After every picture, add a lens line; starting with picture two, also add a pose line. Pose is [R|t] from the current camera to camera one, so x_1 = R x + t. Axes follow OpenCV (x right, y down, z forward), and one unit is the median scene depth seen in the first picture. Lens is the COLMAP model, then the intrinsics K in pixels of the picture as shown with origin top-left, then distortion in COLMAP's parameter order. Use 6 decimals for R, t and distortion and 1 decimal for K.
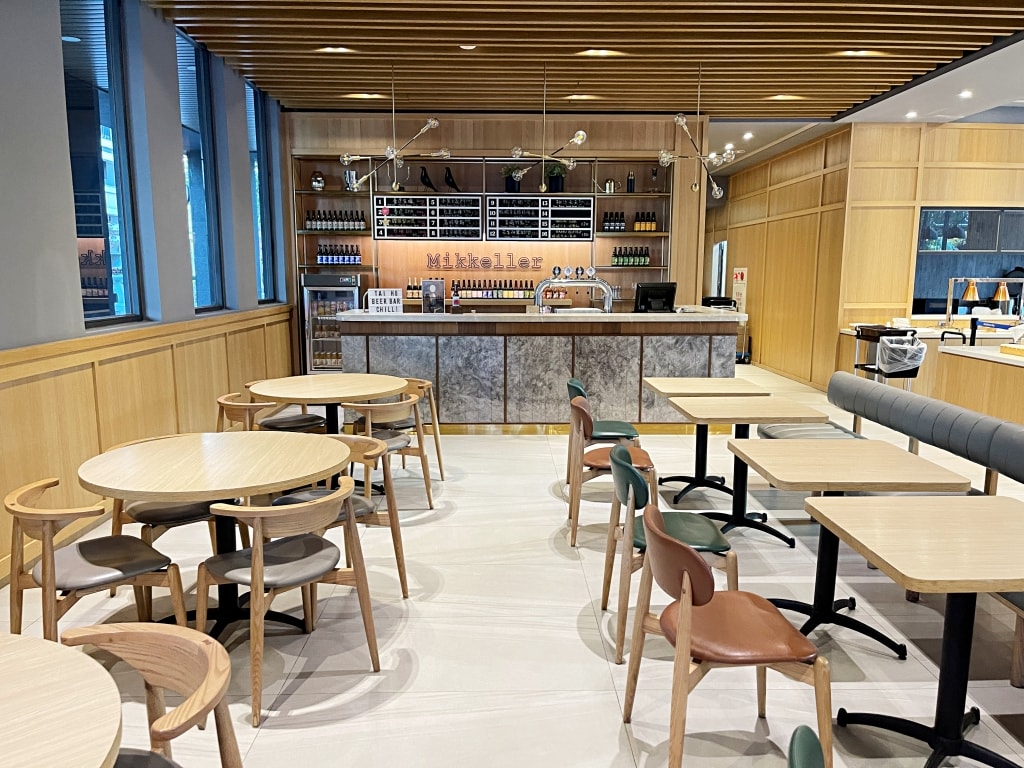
lens RADIAL K [[787.1, 0, 518.4], [0, 787.1, 391.3], [0, 0, 1]] dist [0.092039, -0.015090]
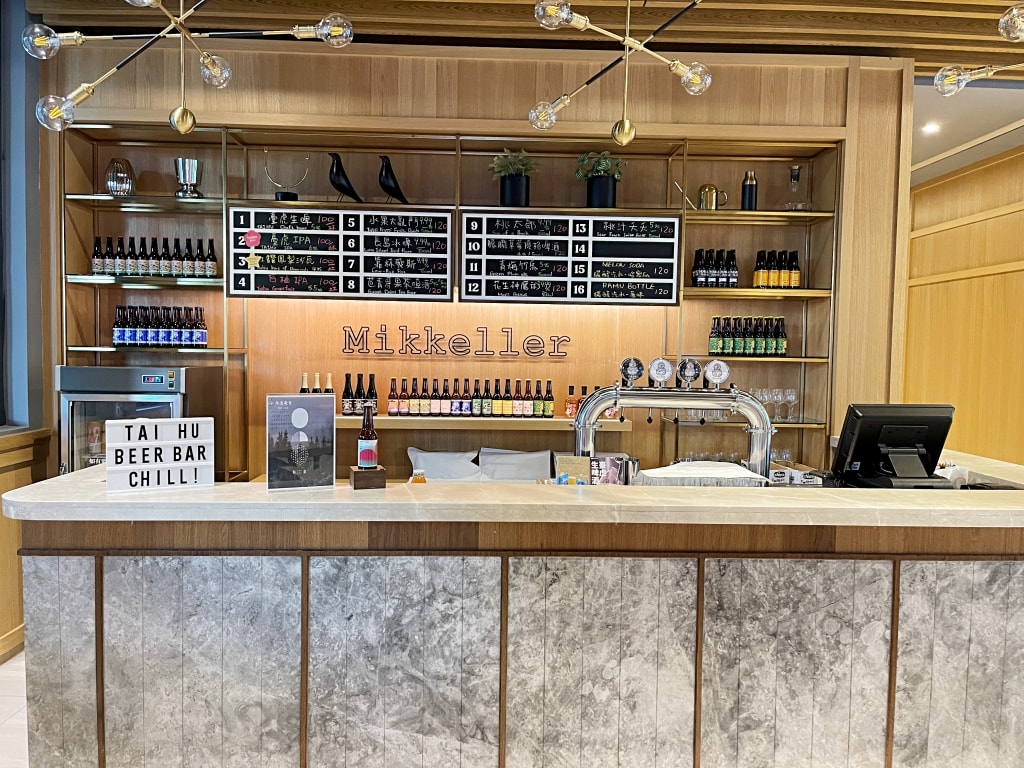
lens RADIAL K [[787.1, 0, 507.8], [0, 787.1, 379.6], [0, 0, 1]] dist [0.092039, -0.015090]
pose [[0.999853, 0.012034, 0.012195, -0.016835], [-0.010564, 0.993401, -0.114209, -0.088296], [-0.013489, 0.114064, 0.993382, 0.528117]]
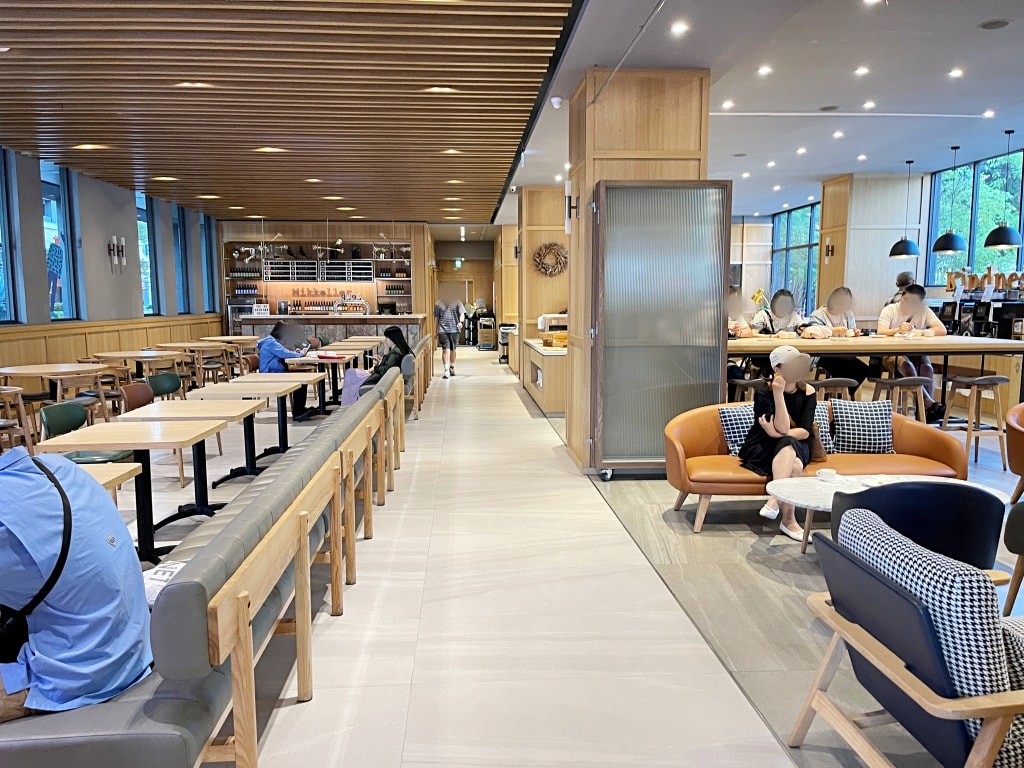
lens RADIAL K [[787.1, 0, 507.3], [0, 787.1, 389.8], [0, 0, 1]] dist [0.092039, -0.015090]
pose [[0.999232, -0.012007, 0.037306, 0.367923], [0.013370, 0.999245, -0.036482, 0.170333], [-0.036840, 0.036953, 0.998638, -1.063920]]
